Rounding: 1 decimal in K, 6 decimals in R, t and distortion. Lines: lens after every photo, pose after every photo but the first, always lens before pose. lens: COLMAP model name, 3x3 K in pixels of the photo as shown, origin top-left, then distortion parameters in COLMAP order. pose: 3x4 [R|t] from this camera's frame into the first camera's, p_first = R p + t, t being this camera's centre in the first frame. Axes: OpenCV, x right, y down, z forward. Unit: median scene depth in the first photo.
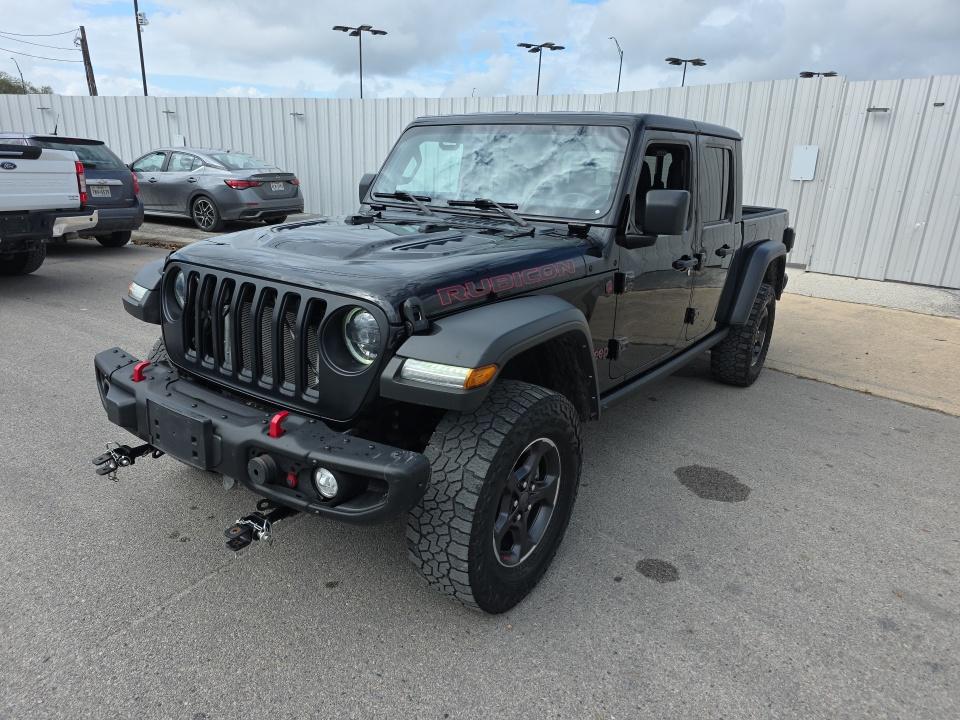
lens RADIAL K [[638.4, 0, 480.0], [0, 638.4, 360.0], [0, 0, 1]] dist [0.045816, -0.041616]
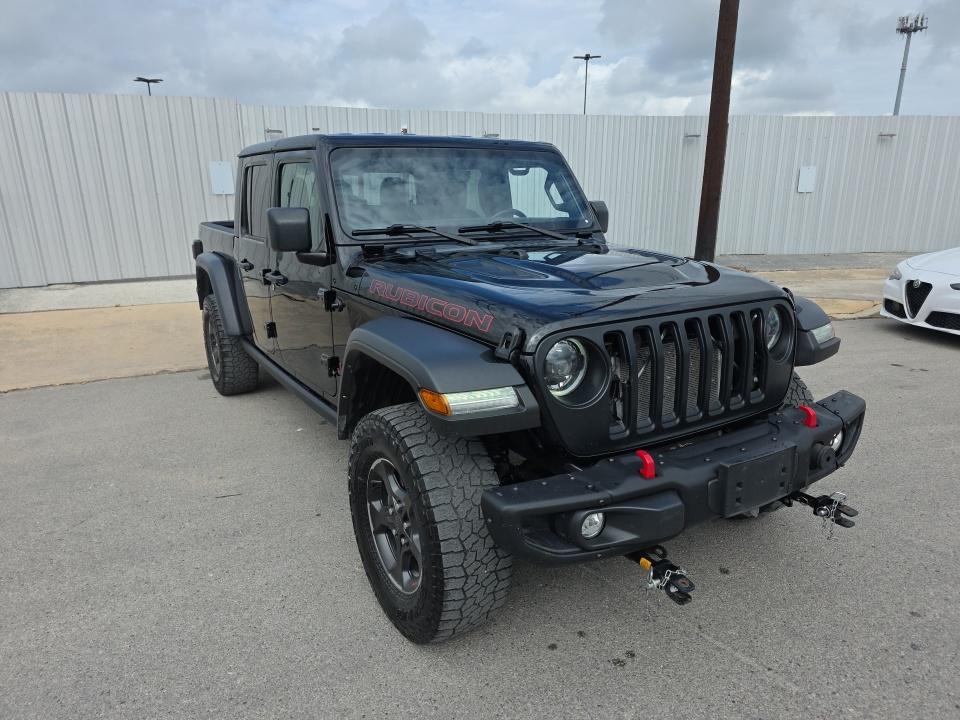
lens RADIAL K [[638.4, 0, 480.0], [0, 638.4, 360.0], [0, 0, 1]] dist [0.045816, -0.041616]
pose [[0.405728, -0.278986, 0.870374, -0.817167], [0.294519, 0.941389, 0.164458, -0.189366], [-0.865242, 0.189616, 0.464115, 0.512151]]
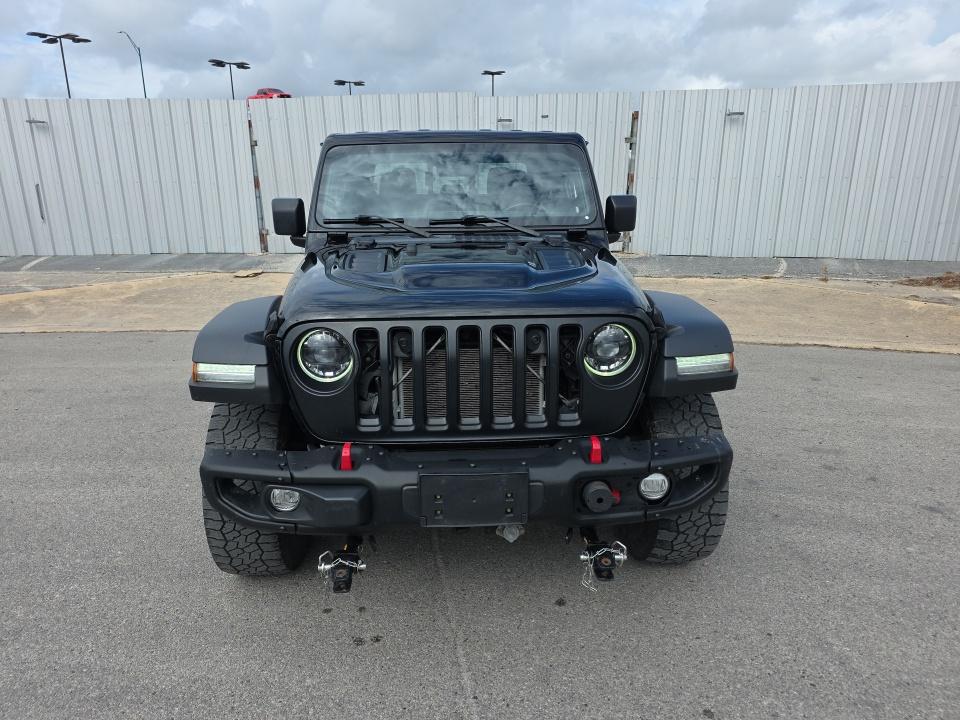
lens RADIAL K [[638.4, 0, 480.0], [0, 638.4, 360.0], [0, 0, 1]] dist [0.045816, -0.041616]
pose [[0.784290, -0.215993, 0.581581, -0.547590], [0.217739, 0.973638, 0.067968, -0.078585], [-0.580930, 0.073326, 0.810644, 0.146455]]
